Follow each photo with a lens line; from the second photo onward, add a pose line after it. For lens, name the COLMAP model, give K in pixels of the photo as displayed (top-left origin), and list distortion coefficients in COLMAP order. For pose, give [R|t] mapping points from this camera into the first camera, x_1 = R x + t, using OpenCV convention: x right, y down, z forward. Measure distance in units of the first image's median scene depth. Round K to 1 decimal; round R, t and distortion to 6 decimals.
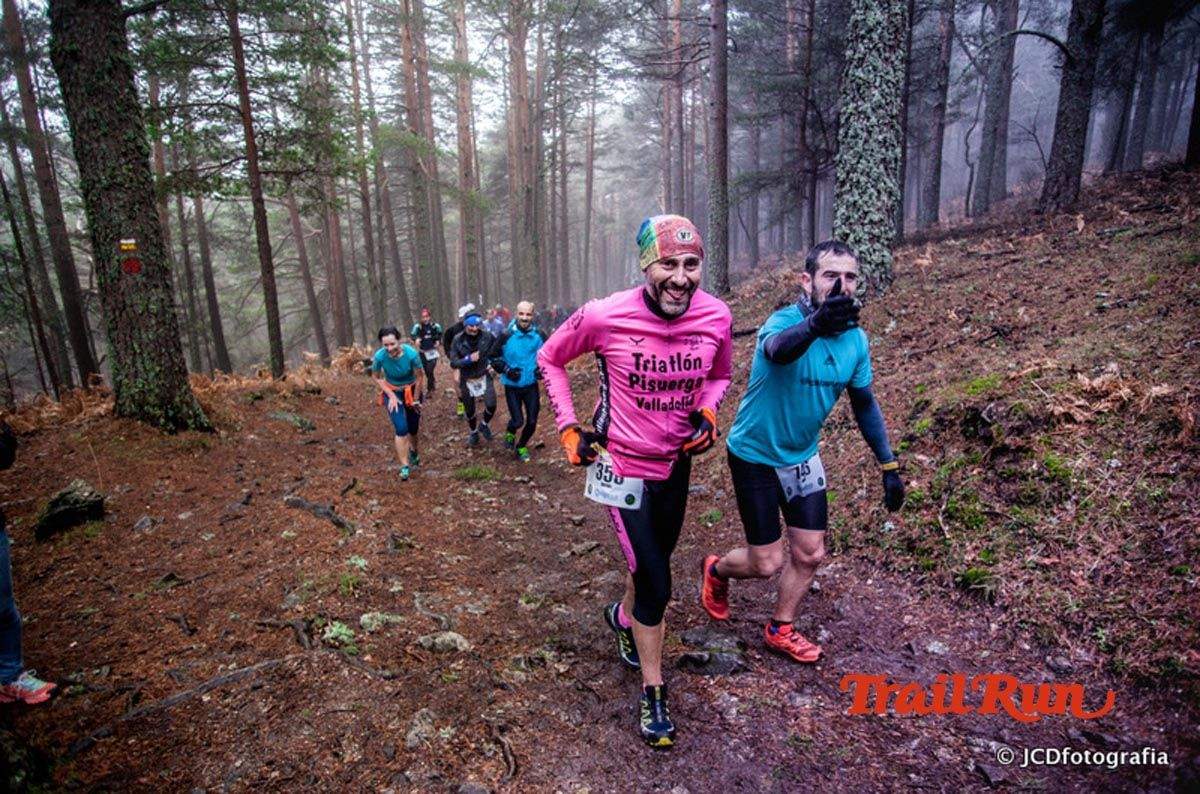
lens RADIAL K [[733.1, 0, 606.9], [0, 733.1, 404.6], [0, 0, 1]] dist [-0.096681, 0.057033]
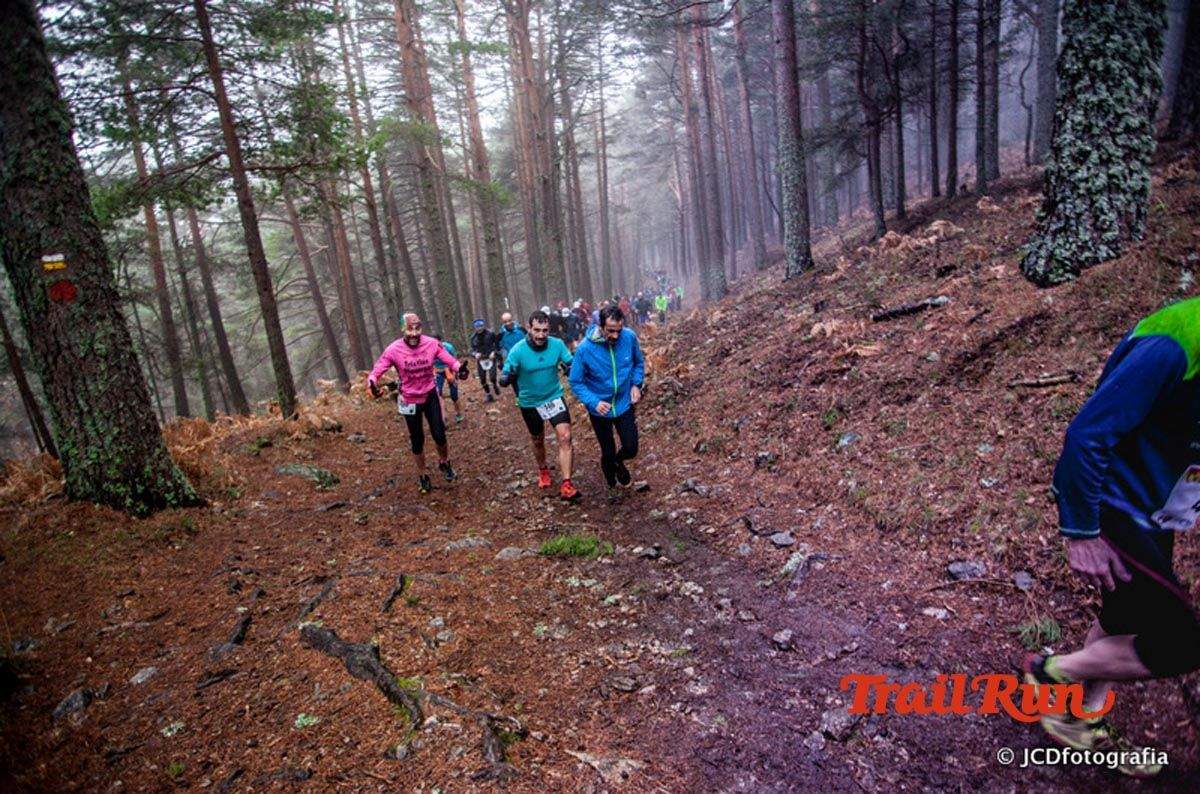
lens RADIAL K [[731.6, 0, 606.7], [0, 731.6, 405.7], [0, 0, 1]] dist [-0.096544, 0.054351]
pose [[0.995936, -0.085763, -0.027496, -0.127810], [0.085980, 0.996274, 0.006810, -0.043489], [0.026809, -0.009146, 0.999599, 0.339320]]
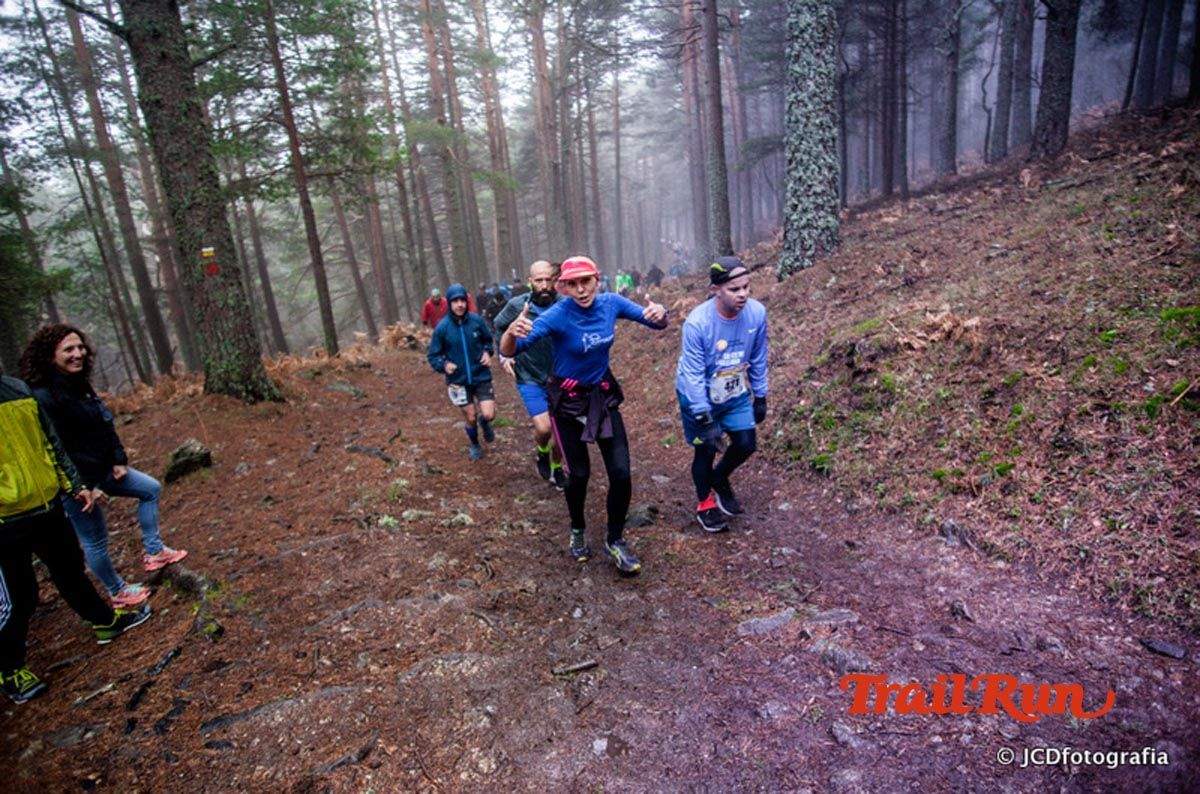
lens RADIAL K [[735.3, 0, 607.3], [0, 735.3, 405.2], [0, 0, 1]] dist [-0.099563, 0.058697]
pose [[0.996444, -0.048413, -0.068962, 0.097098], [0.051570, 0.997666, 0.044755, 0.022037], [0.066635, -0.048152, 0.996615, -0.225903]]
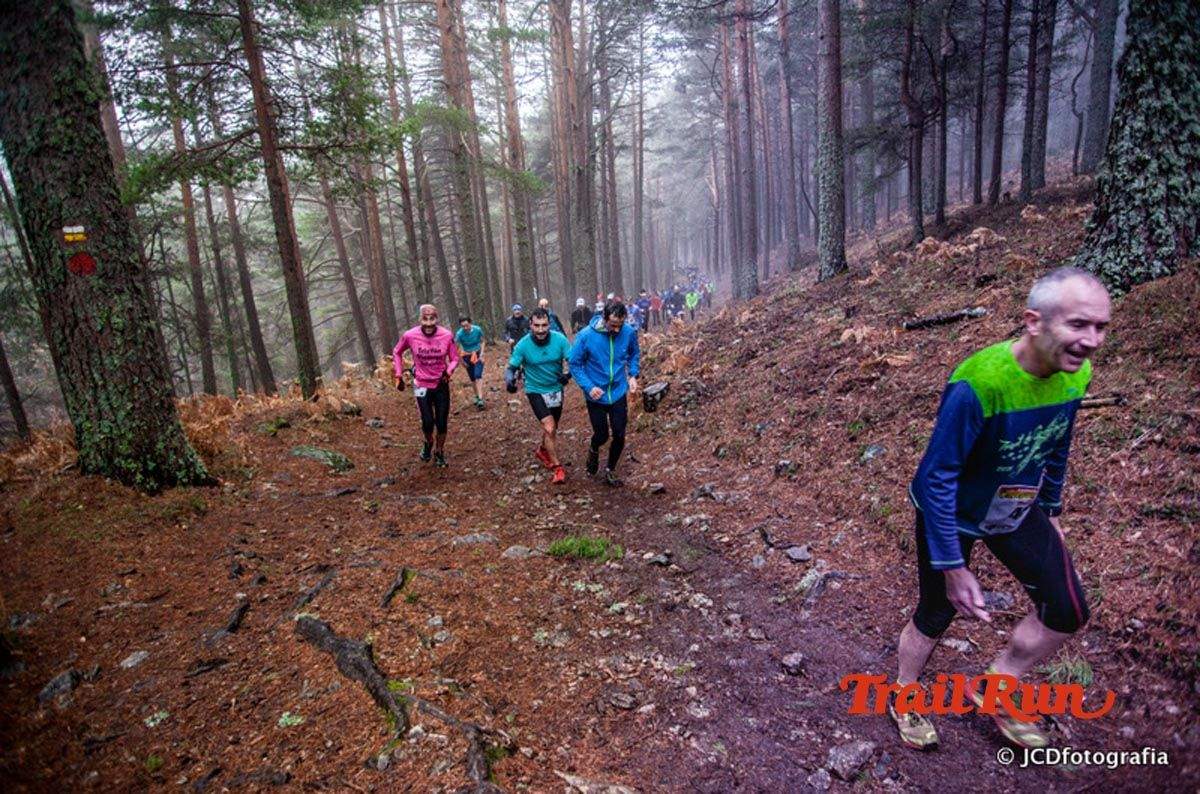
lens RADIAL K [[731.6, 0, 606.7], [0, 731.6, 405.7], [0, 0, 1]] dist [-0.096544, 0.054351]
pose [[0.997304, -0.037339, -0.063173, -0.119439], [0.038260, 0.999178, 0.013434, -0.048262], [0.062620, -0.015815, 0.997912, 0.364079]]
